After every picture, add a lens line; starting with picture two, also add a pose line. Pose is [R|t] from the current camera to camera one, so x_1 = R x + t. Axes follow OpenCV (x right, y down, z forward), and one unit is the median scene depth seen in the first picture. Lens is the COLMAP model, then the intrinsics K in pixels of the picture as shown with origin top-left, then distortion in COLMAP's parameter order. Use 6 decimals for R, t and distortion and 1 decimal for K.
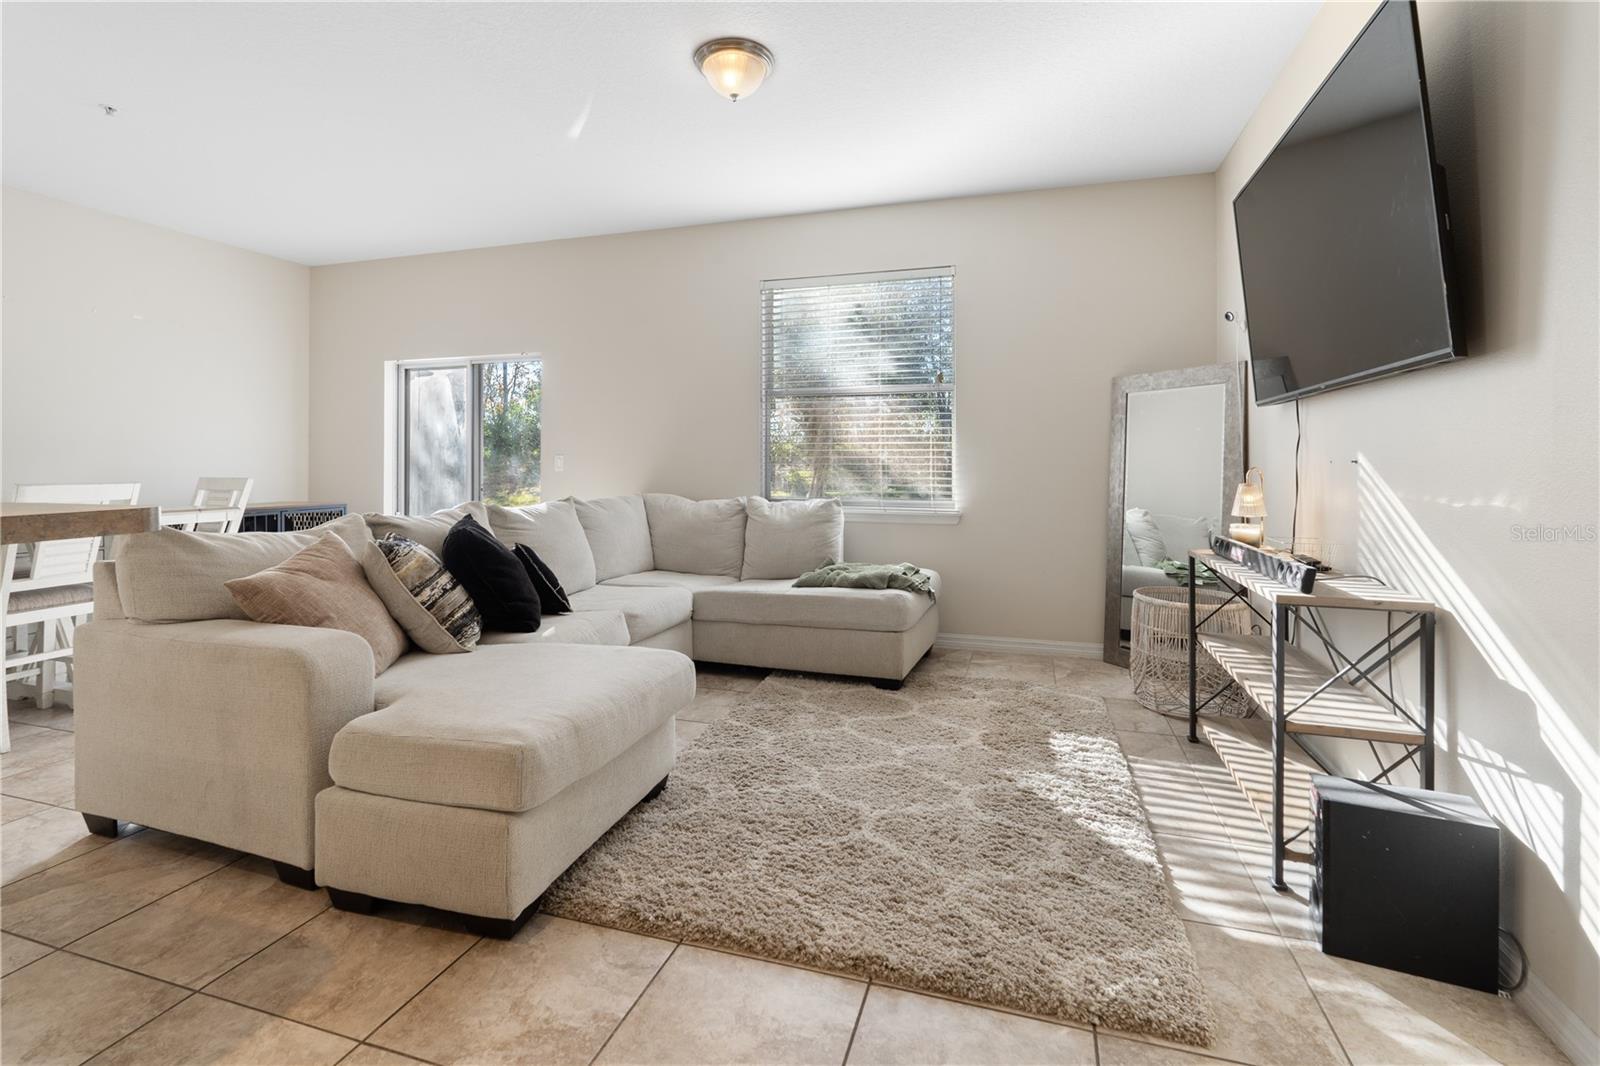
lens RADIAL K [[704.7, 0, 800.0], [0, 704.7, 533.0], [0, 0, 1]] dist [0.001160, 0.000330]
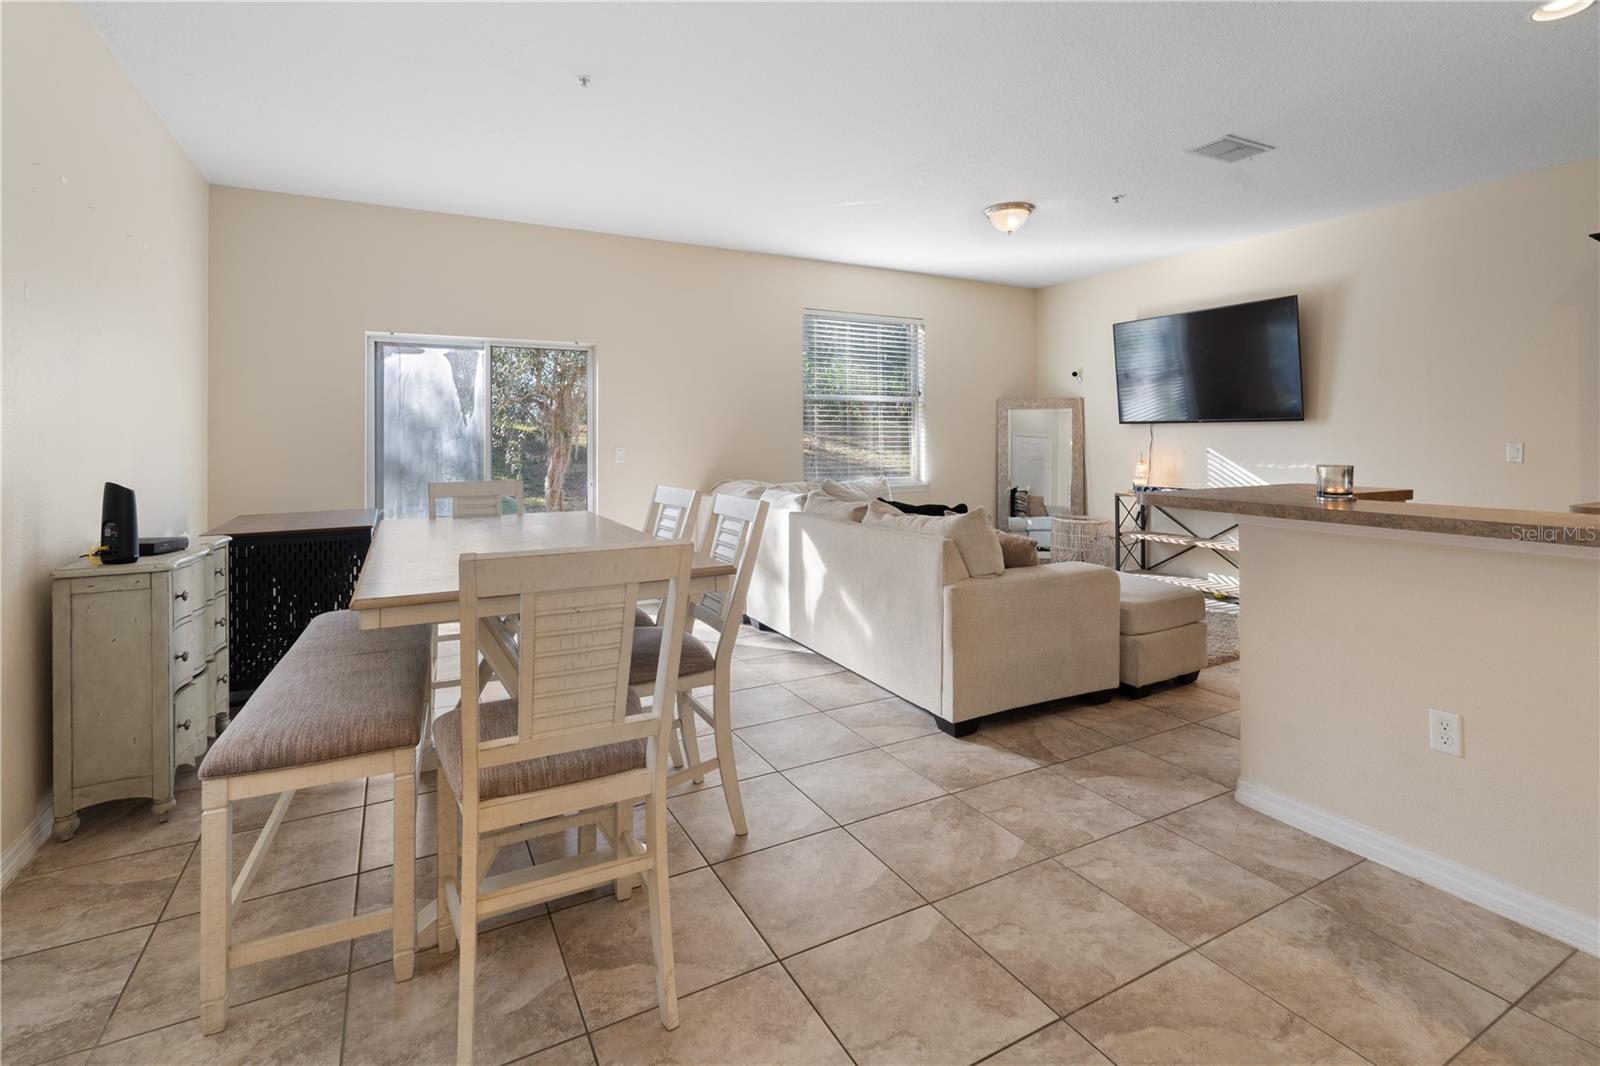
lens RADIAL K [[710.2, 0, 800.0], [0, 710.2, 533.0], [0, 0, 1]] dist [-0.000382, -0.000006]
pose [[0.701055, -0.096873, 0.706497, -0.836745], [0.075629, 0.995243, 0.061418, -0.028812], [-0.709086, 0.010375, 0.705046, 0.087442]]
